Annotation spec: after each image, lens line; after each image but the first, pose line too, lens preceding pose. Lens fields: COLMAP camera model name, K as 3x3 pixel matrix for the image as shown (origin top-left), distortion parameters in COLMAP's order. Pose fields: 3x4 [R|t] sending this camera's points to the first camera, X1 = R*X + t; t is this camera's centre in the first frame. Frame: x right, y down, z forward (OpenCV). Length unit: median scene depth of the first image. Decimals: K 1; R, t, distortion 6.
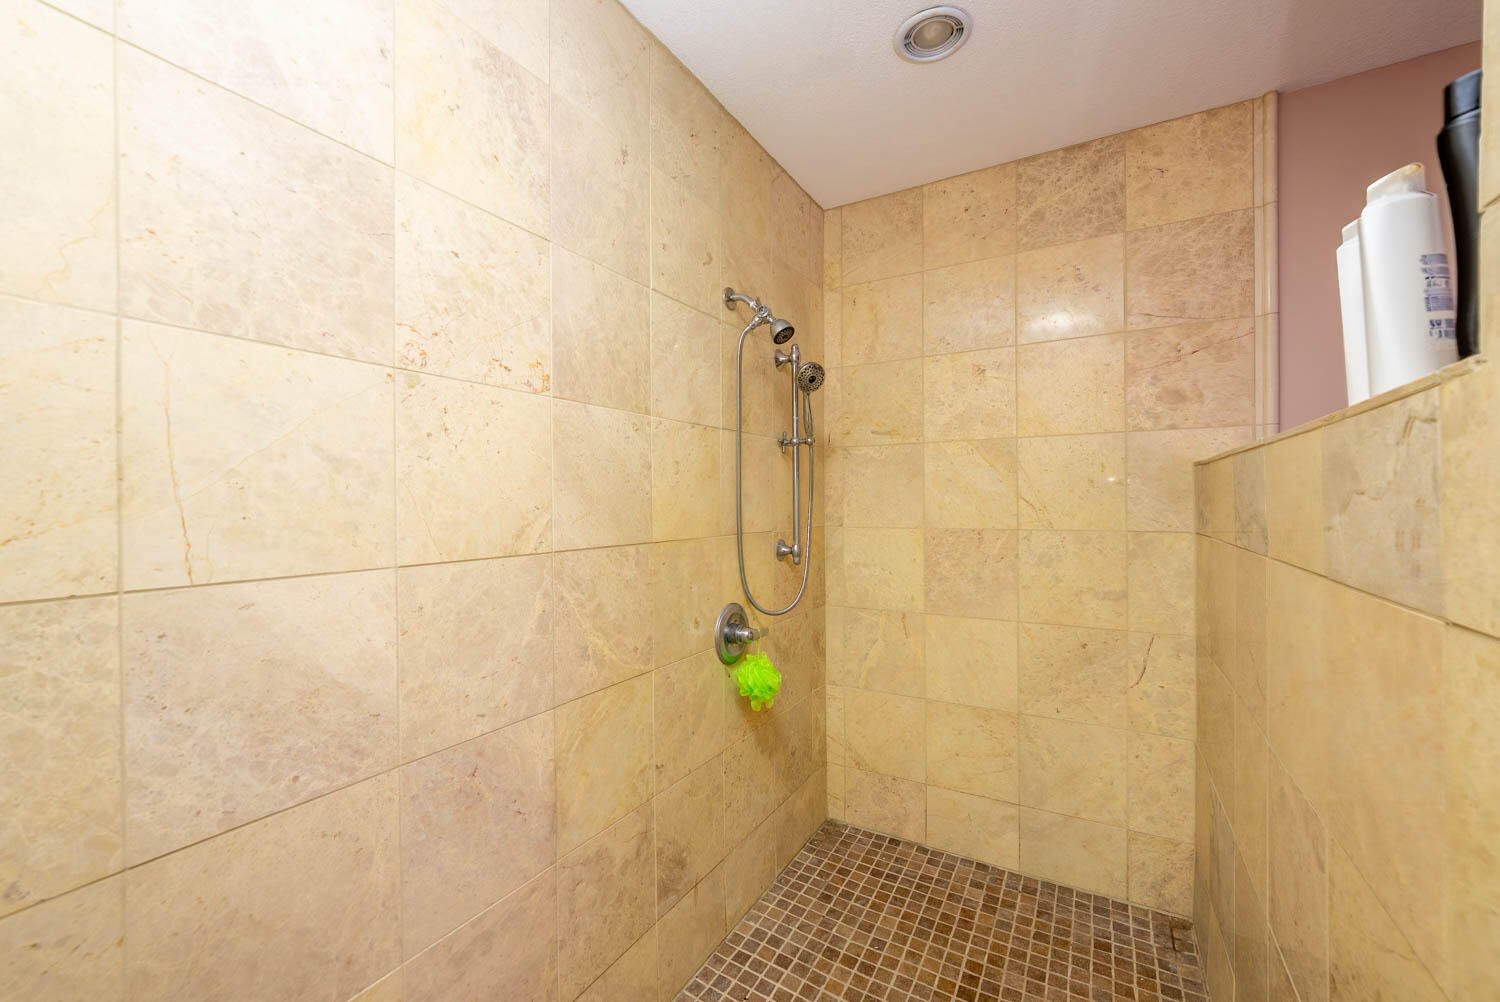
lens RADIAL K [[604.8, 0, 748.0], [0, 604.8, 500.9], [0, 0, 1]] dist [-0.006355, 0.001569]
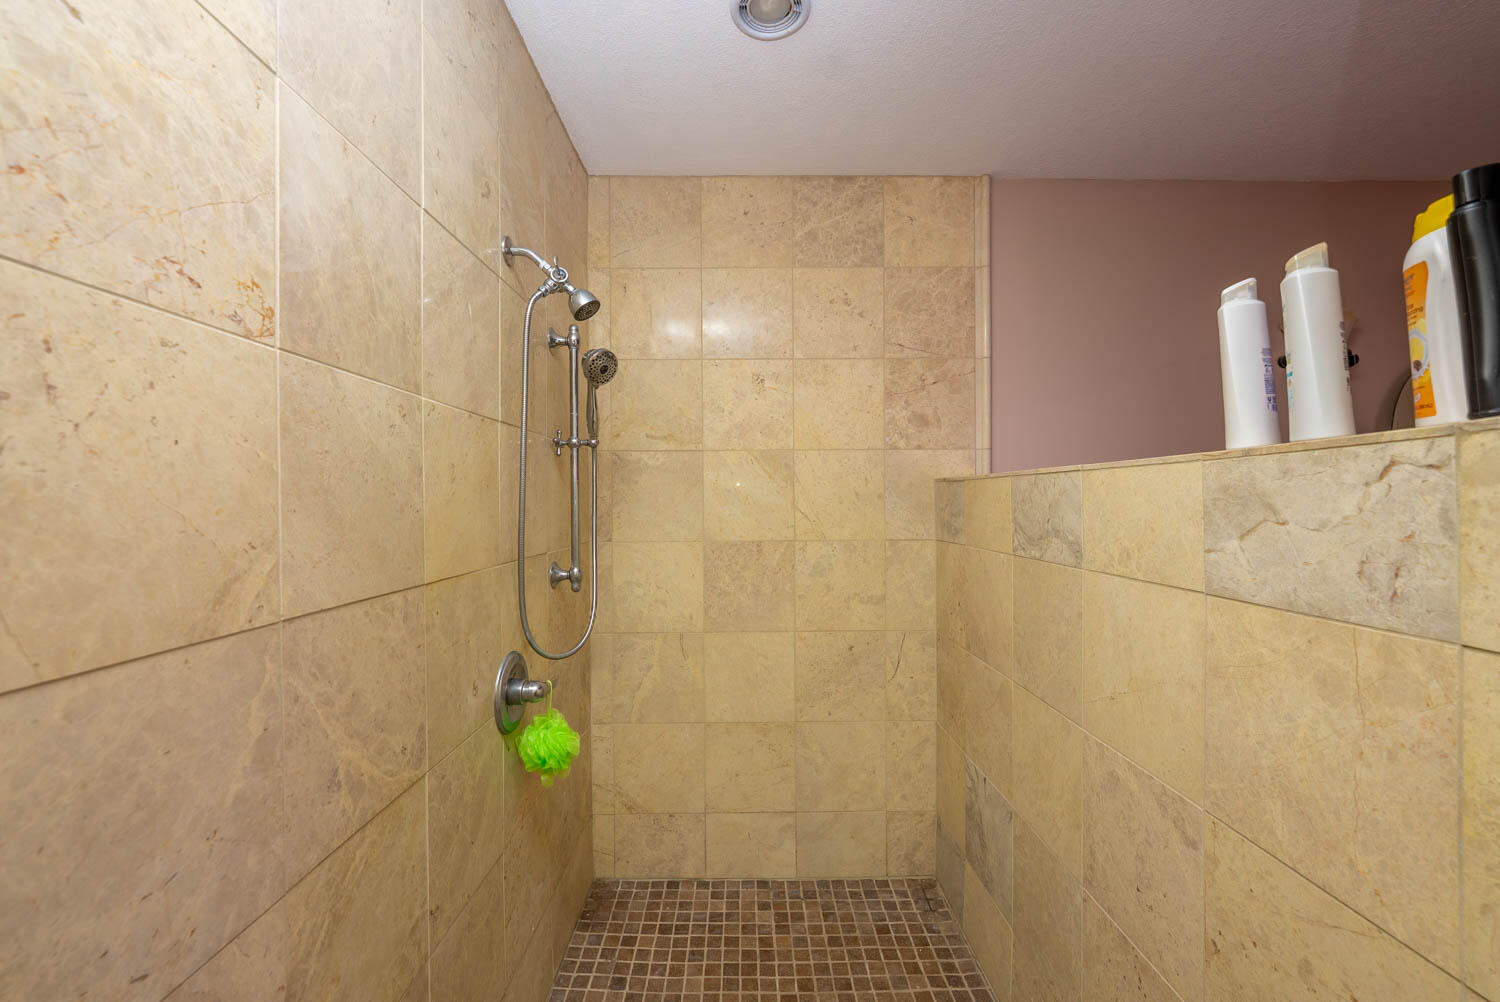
lens RADIAL K [[604.8, 0, 750.4], [0, 604.8, 503.3], [0, 0, 1]] dist [-0.006355, 0.001569]
pose [[0.861331, 0.000313, 0.508044, -0.151108], [-0.000357, 1.000000, -0.000010, -0.017381], [-0.508044, -0.000173, 0.861331, 0.188177]]
